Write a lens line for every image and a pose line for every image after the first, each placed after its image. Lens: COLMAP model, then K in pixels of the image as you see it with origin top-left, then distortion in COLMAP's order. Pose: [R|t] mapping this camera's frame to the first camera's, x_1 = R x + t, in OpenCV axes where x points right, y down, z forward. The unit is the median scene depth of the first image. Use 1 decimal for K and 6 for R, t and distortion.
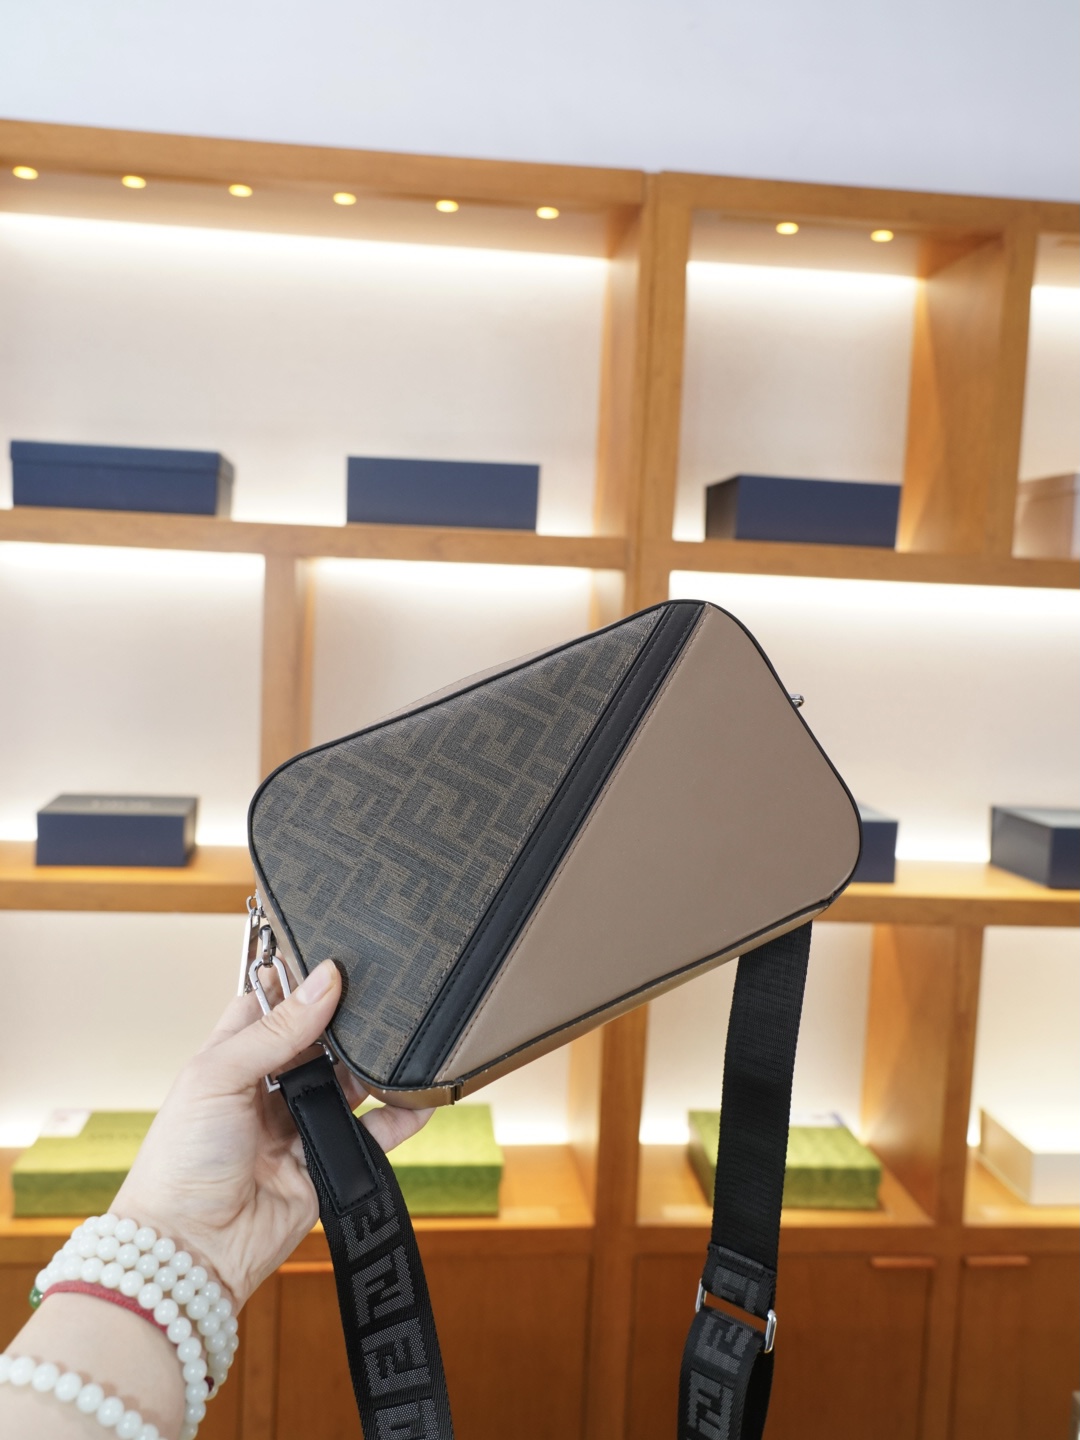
lens RADIAL K [[1230.8, 0, 540.0], [0, 1230.8, 720.0], [0, 0, 1]] dist [0.010475, -0.005380]
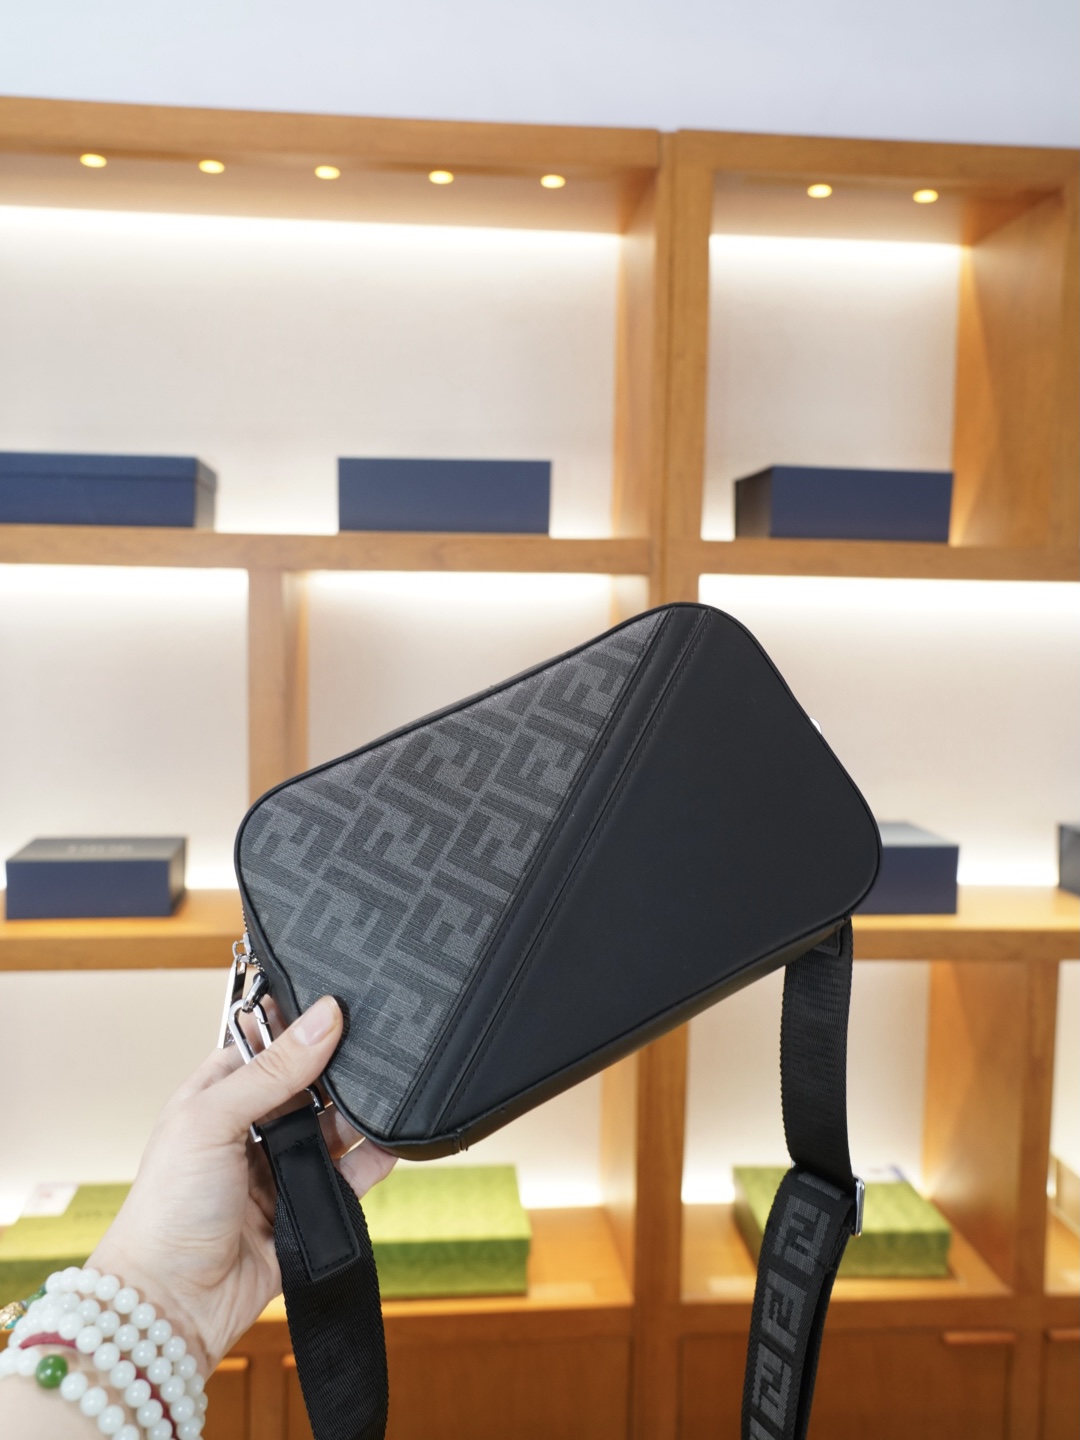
lens RADIAL K [[1206.2, 0, 544.4], [0, 1206.2, 722.8], [0, 0, 1]] dist [0.005836, 0.014638]
pose [[0.999568, -0.025767, -0.014139, 0.002322], [0.025753, 0.999668, -0.001186, -0.014516], [0.014165, 0.000821, 0.999899, 0.114552]]
